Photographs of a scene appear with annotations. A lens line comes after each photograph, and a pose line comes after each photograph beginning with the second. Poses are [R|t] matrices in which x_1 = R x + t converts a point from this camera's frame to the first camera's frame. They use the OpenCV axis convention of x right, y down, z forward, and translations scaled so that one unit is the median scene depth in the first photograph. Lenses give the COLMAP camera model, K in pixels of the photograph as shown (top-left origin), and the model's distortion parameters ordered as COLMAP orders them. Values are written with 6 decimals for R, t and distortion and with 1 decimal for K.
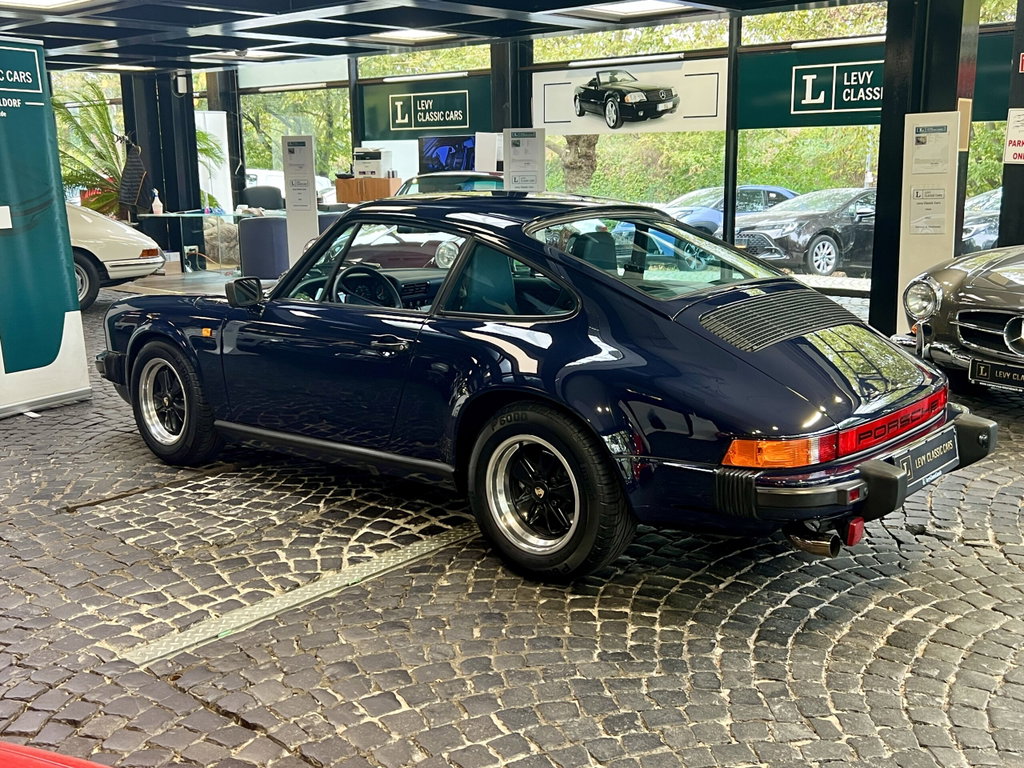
lens RADIAL K [[1094.5, 0, 512.0], [0, 1094.5, 384.0], [0, 0, 1]] dist [0.091104, -0.212300]
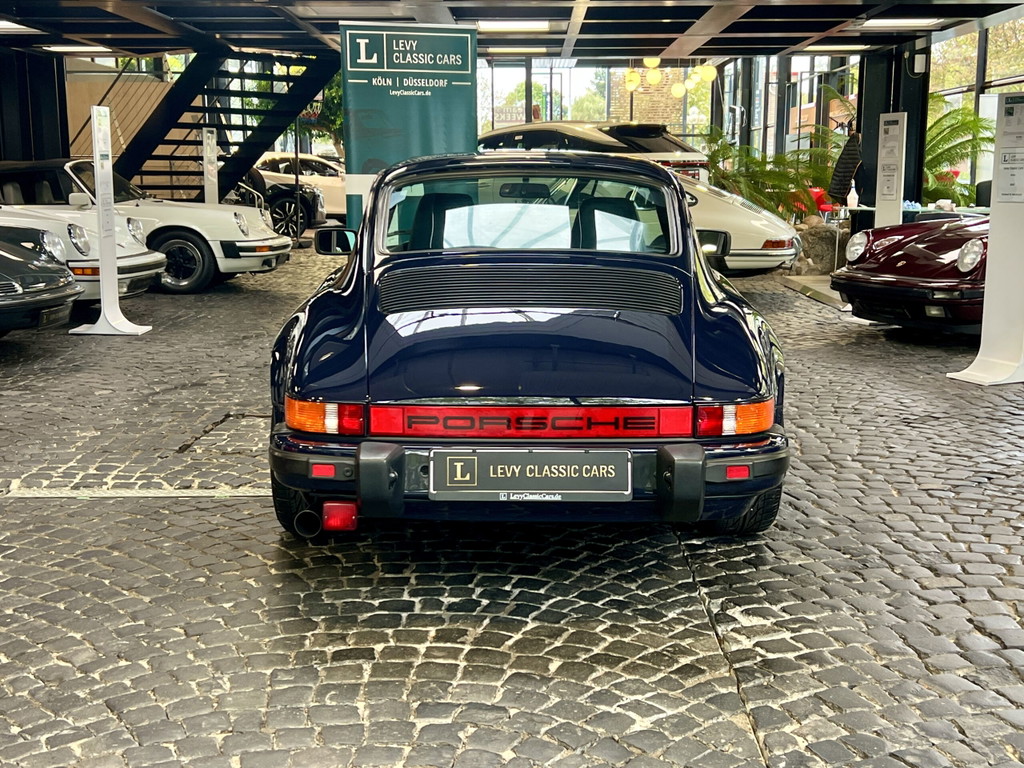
lens RADIAL K [[1272.9, 0, 523.3], [0, 1272.9, 384.7], [0, 0, 1]] dist [0.164095, -0.430063]
pose [[0.653617, 0.135905, -0.744523, 0.773618], [-0.160158, 0.986303, 0.039436, -0.022249], [0.739685, 0.093465, 0.666431, 0.280732]]
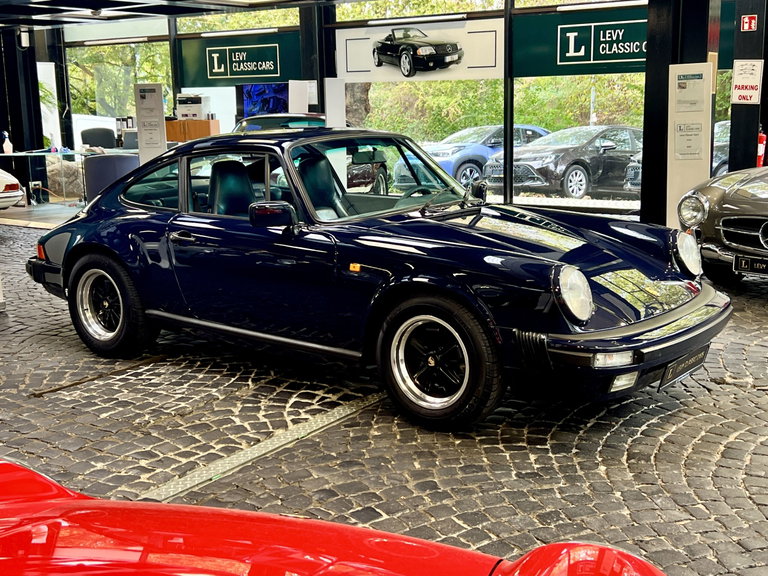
lens RADIAL K [[973.7, 0, 395.0], [0, 973.7, 286.0], [0, 0, 1]] dist [0.112565, -0.288162]
pose [[0.992675, -0.028534, 0.117397, -0.128594], [0.030590, 0.999408, -0.015746, 0.022276], [-0.116878, 0.019221, 0.992960, -0.099966]]
